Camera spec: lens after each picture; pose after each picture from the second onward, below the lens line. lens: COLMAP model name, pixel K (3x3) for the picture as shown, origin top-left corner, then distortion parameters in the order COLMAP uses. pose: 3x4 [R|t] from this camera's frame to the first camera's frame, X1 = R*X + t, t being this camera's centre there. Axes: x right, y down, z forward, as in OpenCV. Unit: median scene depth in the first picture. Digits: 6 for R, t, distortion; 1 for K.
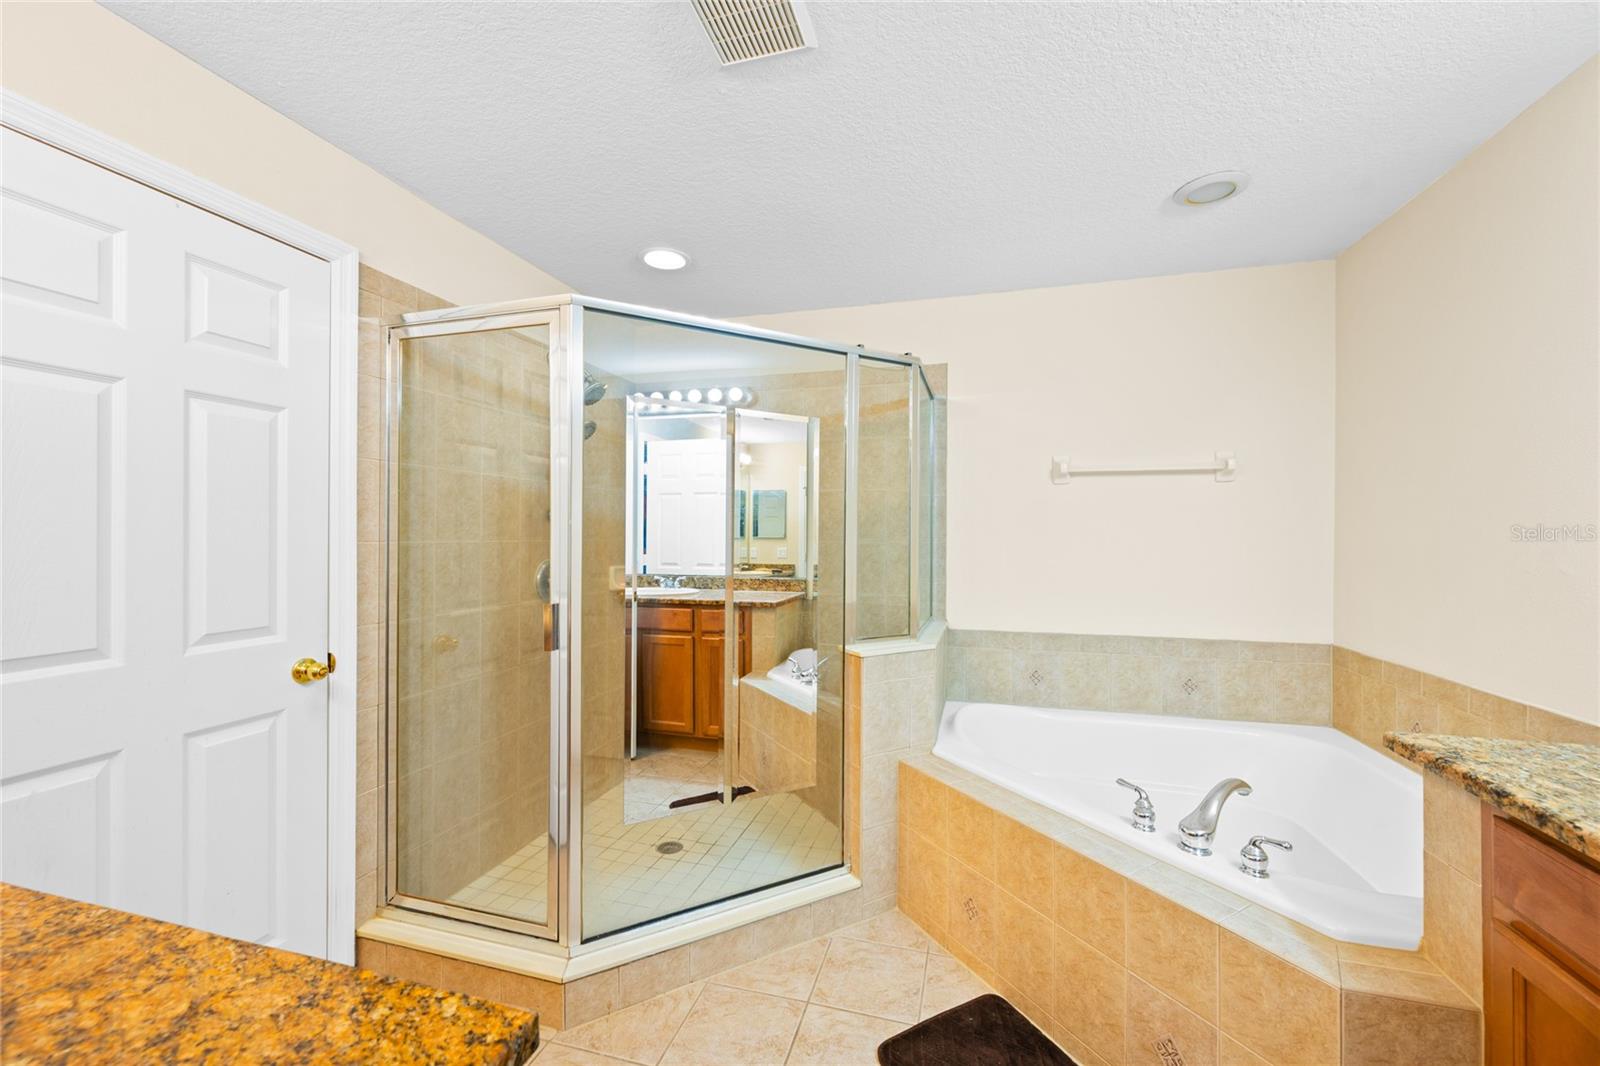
lens RADIAL K [[645.1, 0, 819.2], [0, 645.1, 533.2], [0, 0, 1]] dist [-0.004667, -0.000216]
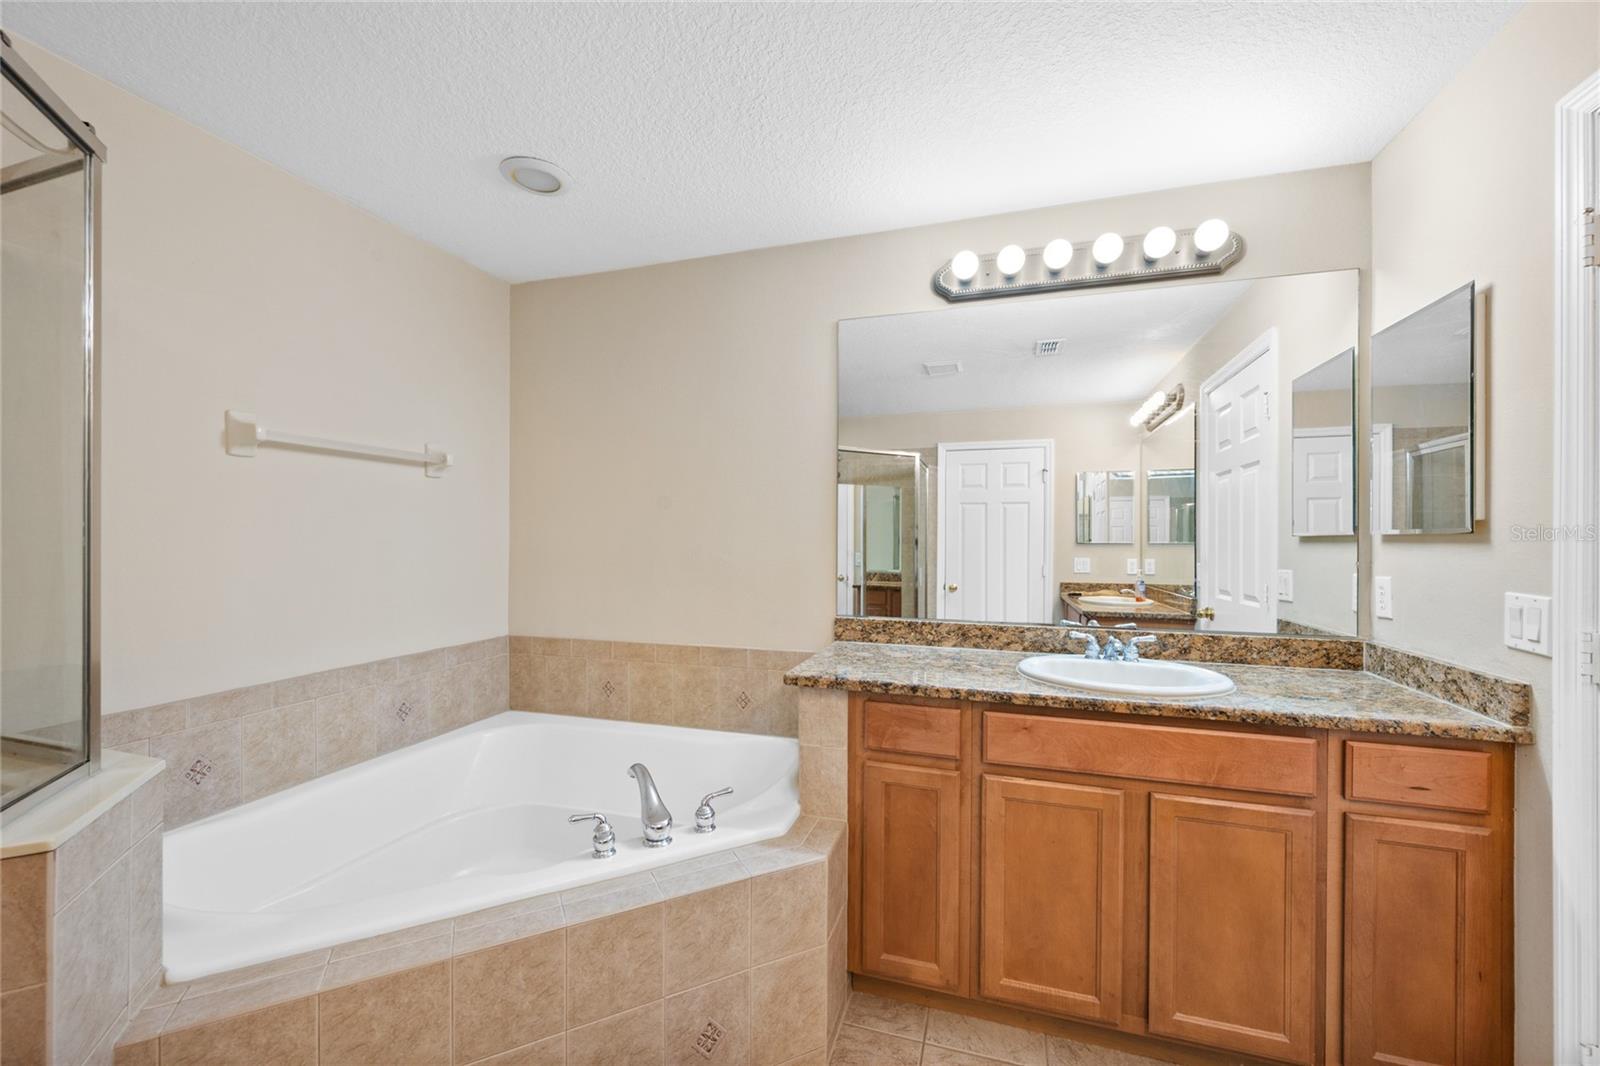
lens RADIAL K [[633.6, 0, 798.8], [0, 633.6, 539.5], [0, 0, 1]] dist [-0.002582, -0.000086]
pose [[0.024551, -0.007750, 0.999669, -0.326793], [-0.006272, 0.999949, 0.007907, -0.001947], [-0.999679, -0.006464, 0.024501, 0.583654]]
